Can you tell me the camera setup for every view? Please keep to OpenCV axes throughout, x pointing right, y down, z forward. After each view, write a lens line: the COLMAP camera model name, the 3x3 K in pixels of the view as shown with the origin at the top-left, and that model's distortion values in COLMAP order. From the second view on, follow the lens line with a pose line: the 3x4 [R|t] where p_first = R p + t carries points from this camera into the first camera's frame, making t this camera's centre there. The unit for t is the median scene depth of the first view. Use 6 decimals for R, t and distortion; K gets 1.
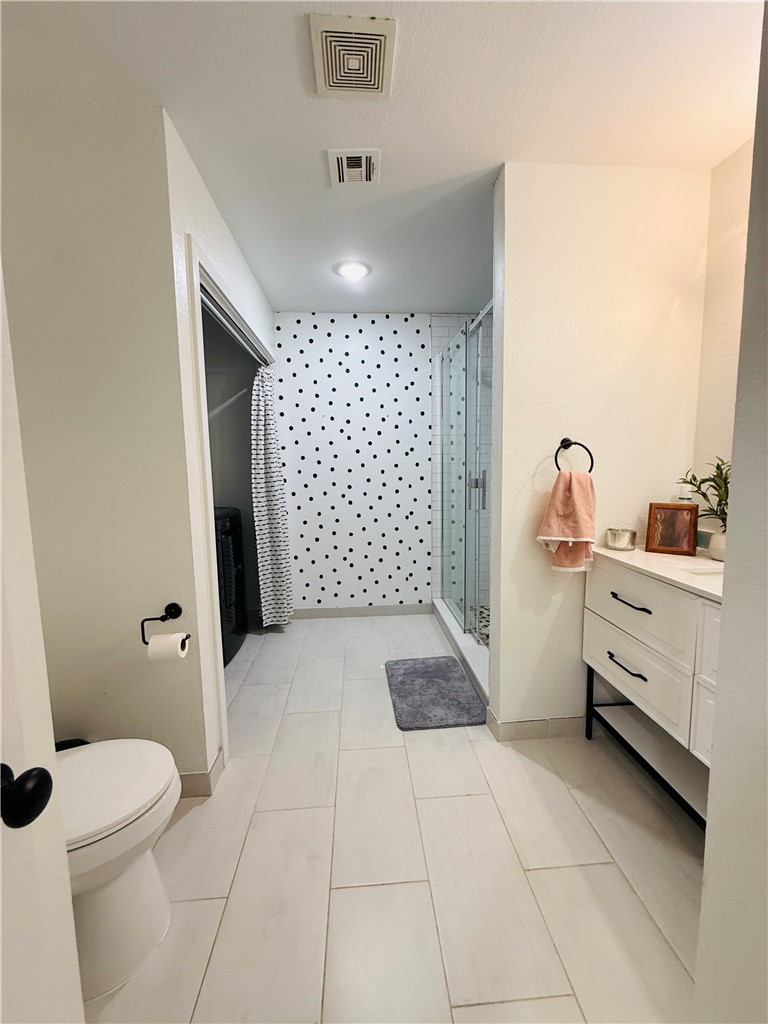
lens RADIAL K [[409.9, 0, 387.6], [0, 409.9, 510.6], [0, 0, 1]] dist [0.002135, 0.000103]
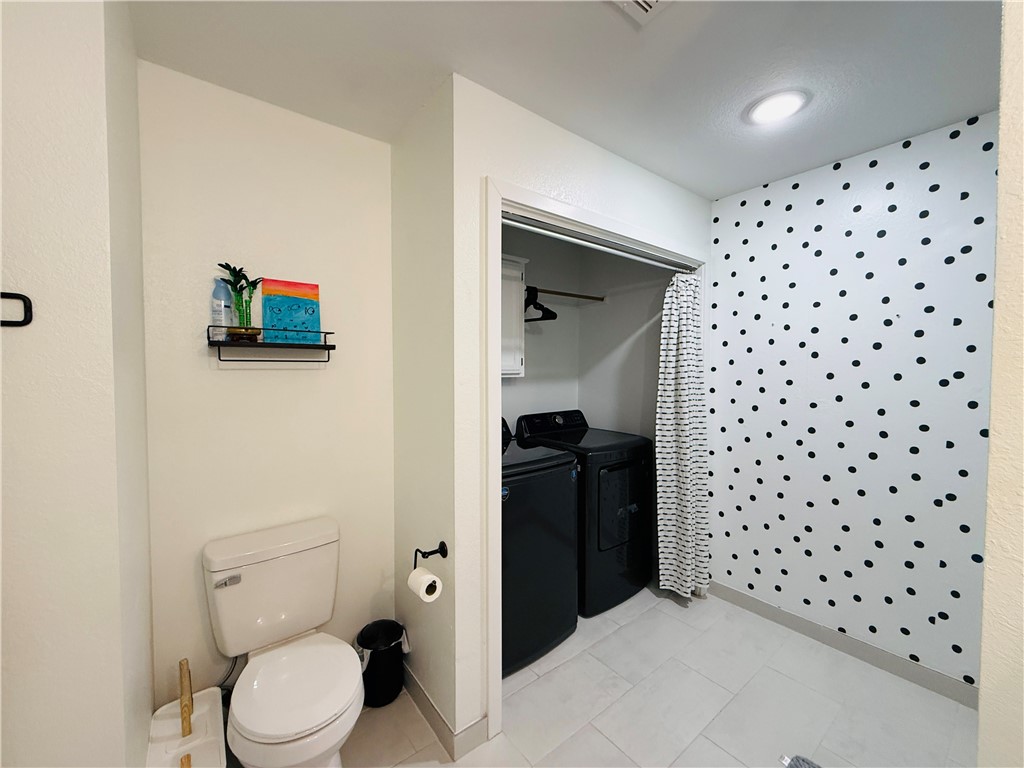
lens RADIAL K [[409.9, 0, 513.0], [0, 409.9, 384.0], [0, 0, 1]] dist [0.002135, 0.000103]
pose [[0.555288, 0.045748, -0.830399, 0.185098], [-0.100570, 0.994852, -0.012443, -0.077900], [0.825555, 0.090423, 0.557031, 0.256689]]
